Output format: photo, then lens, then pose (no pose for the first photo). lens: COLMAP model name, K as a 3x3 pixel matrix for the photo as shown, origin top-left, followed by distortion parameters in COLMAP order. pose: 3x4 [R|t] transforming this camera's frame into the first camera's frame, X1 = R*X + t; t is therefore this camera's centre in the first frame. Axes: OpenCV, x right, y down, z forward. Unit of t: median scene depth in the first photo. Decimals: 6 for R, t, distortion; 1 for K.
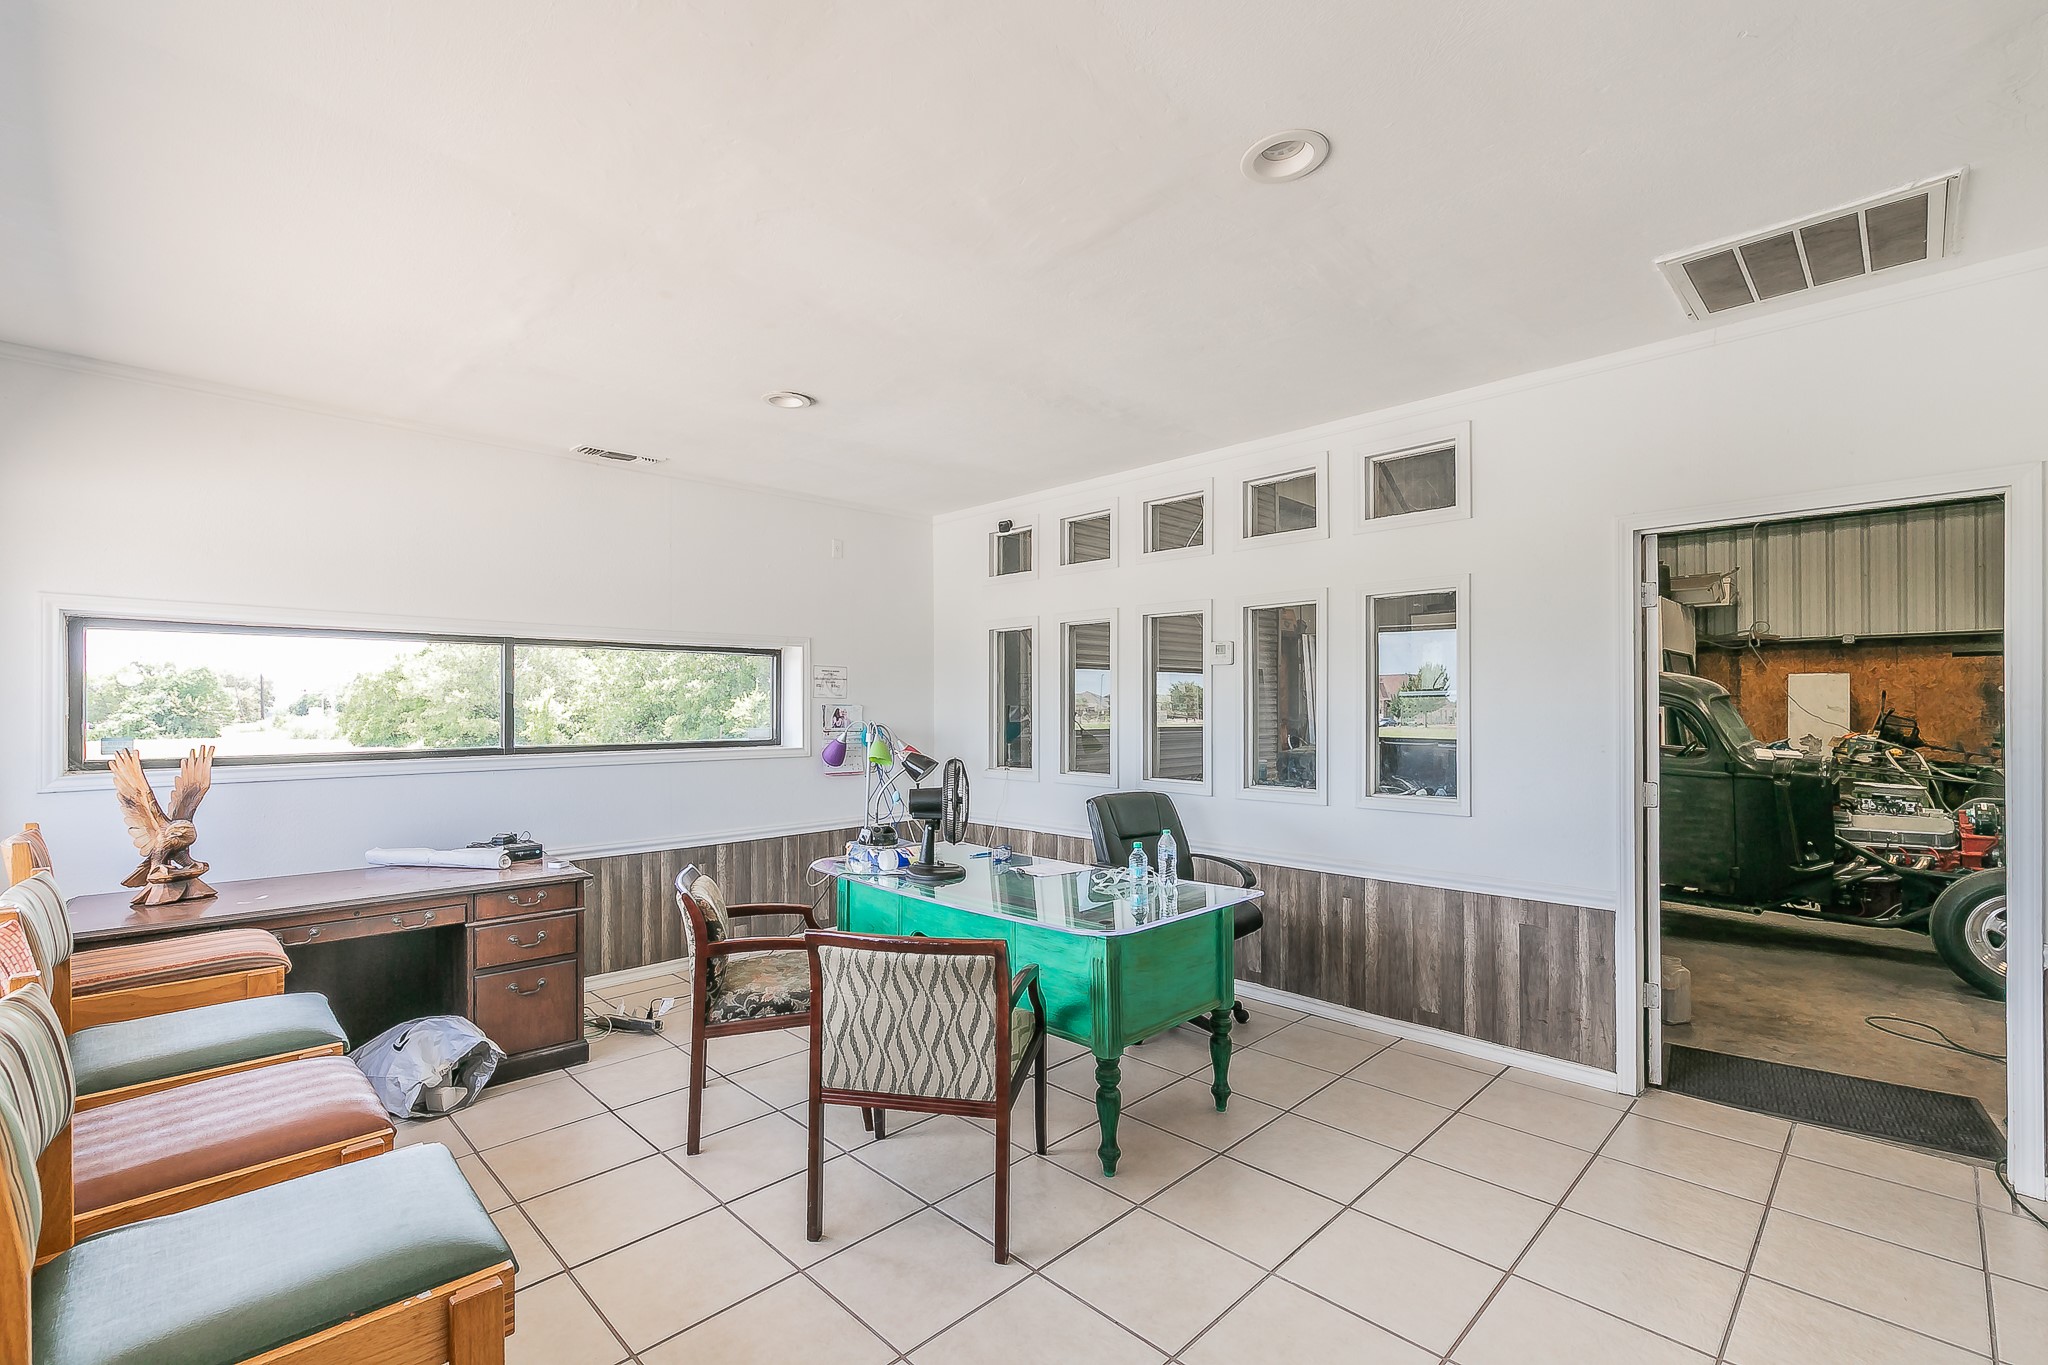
lens RADIAL K [[891.8, 0, 1024.0], [0, 891.8, 682.5], [0, 0, 1]] dist [-0.001656, -0.000308]
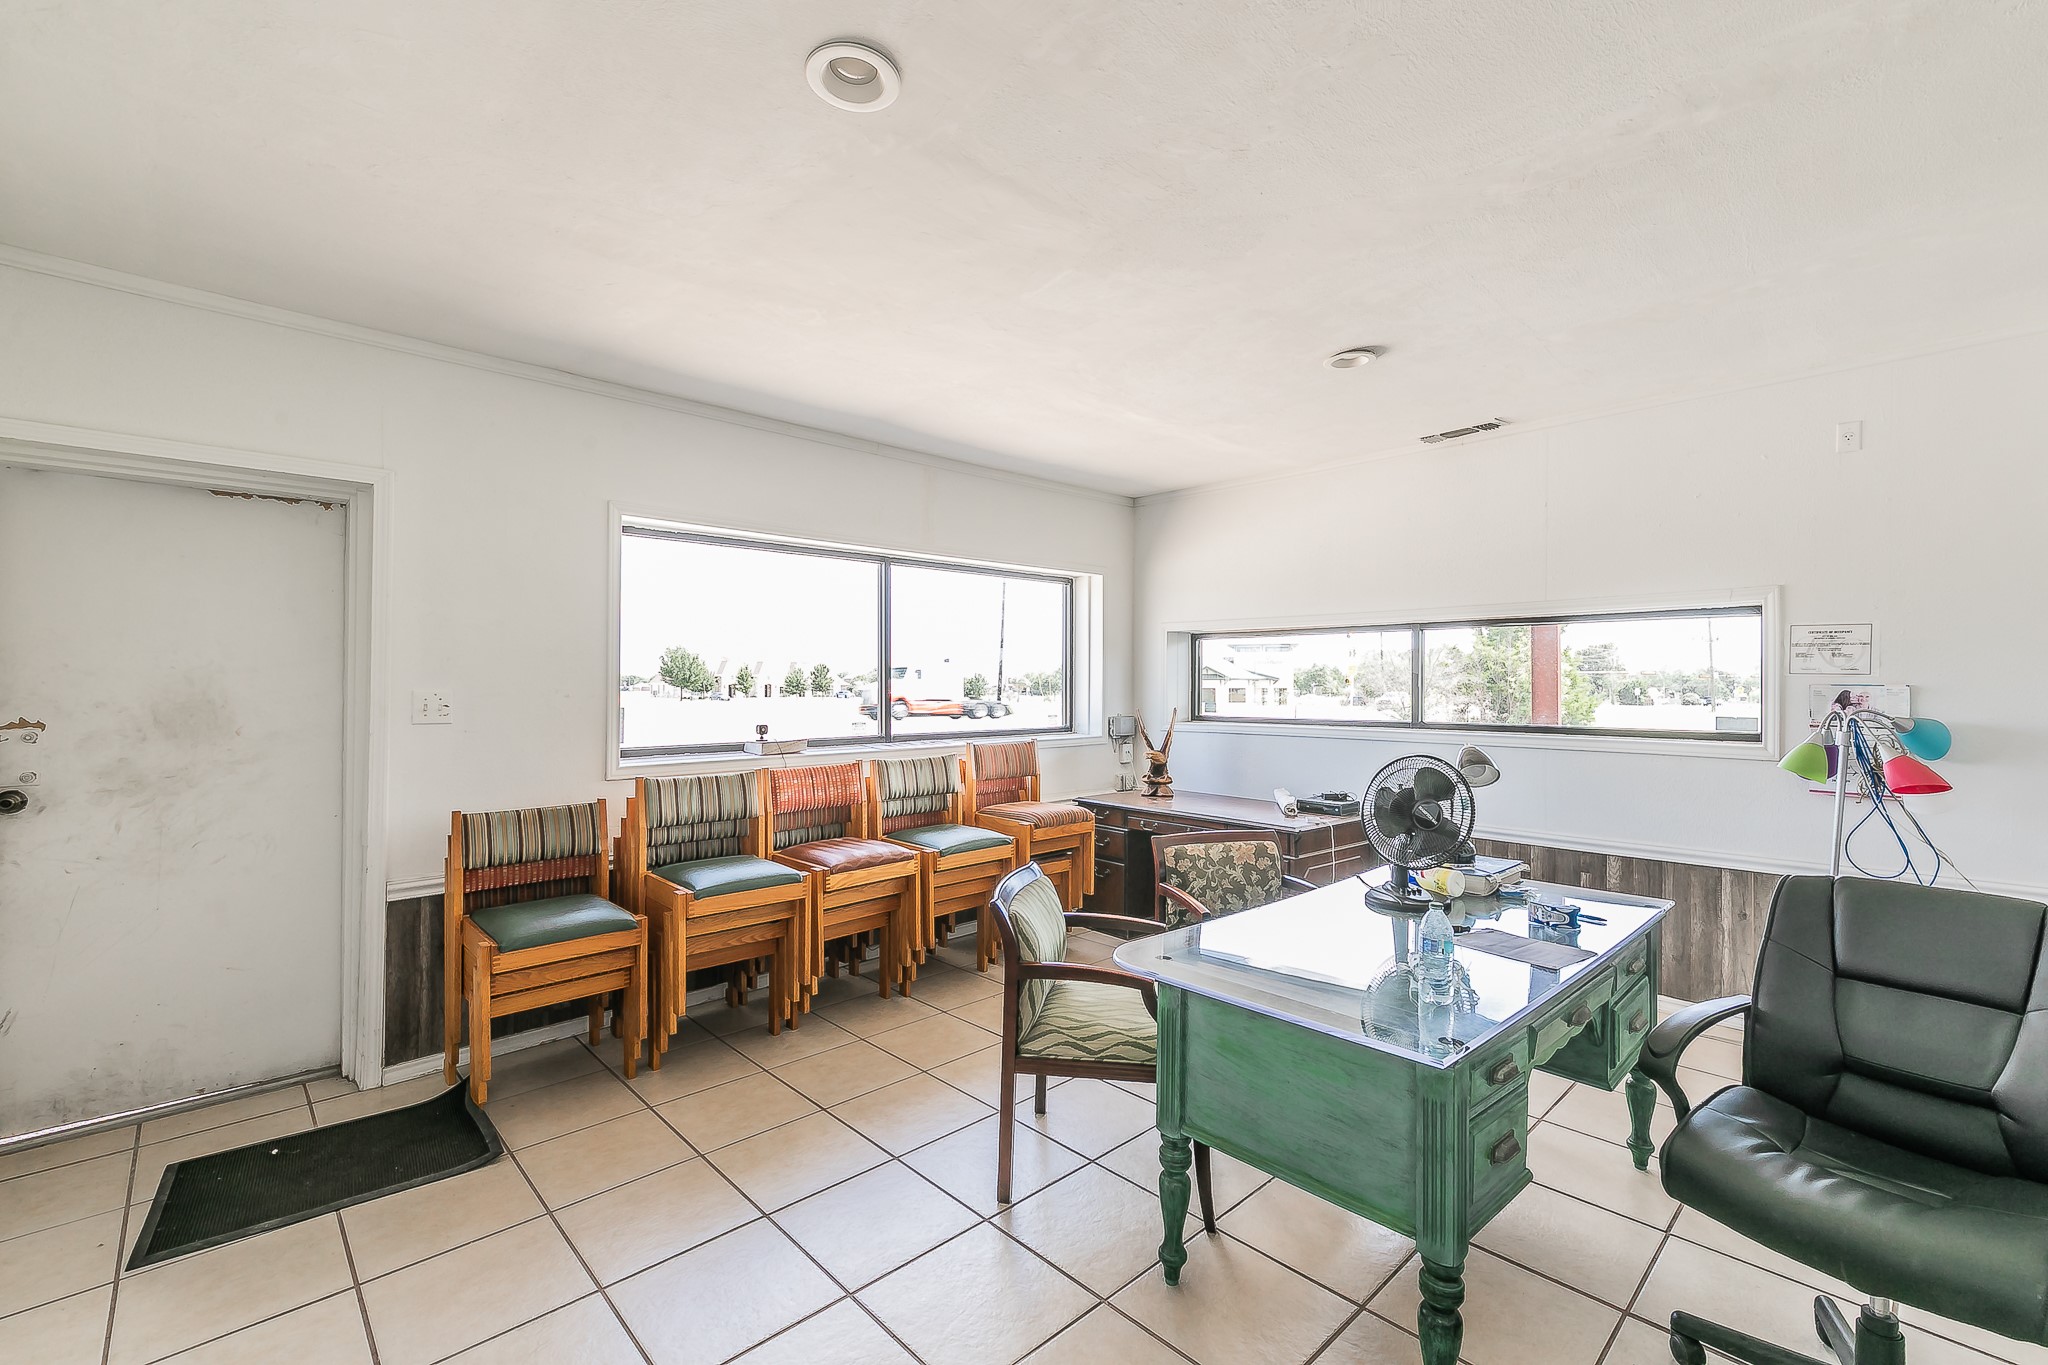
lens RADIAL K [[891.8, 0, 1024.0], [0, 891.8, 682.5], [0, 0, 1]] dist [-0.001656, -0.000308]
pose [[-0.031632, 0.005609, -0.999484, 0.553012], [0.032235, 0.999470, 0.004589, 0.002496], [0.998980, -0.032073, -0.031796, 0.547182]]
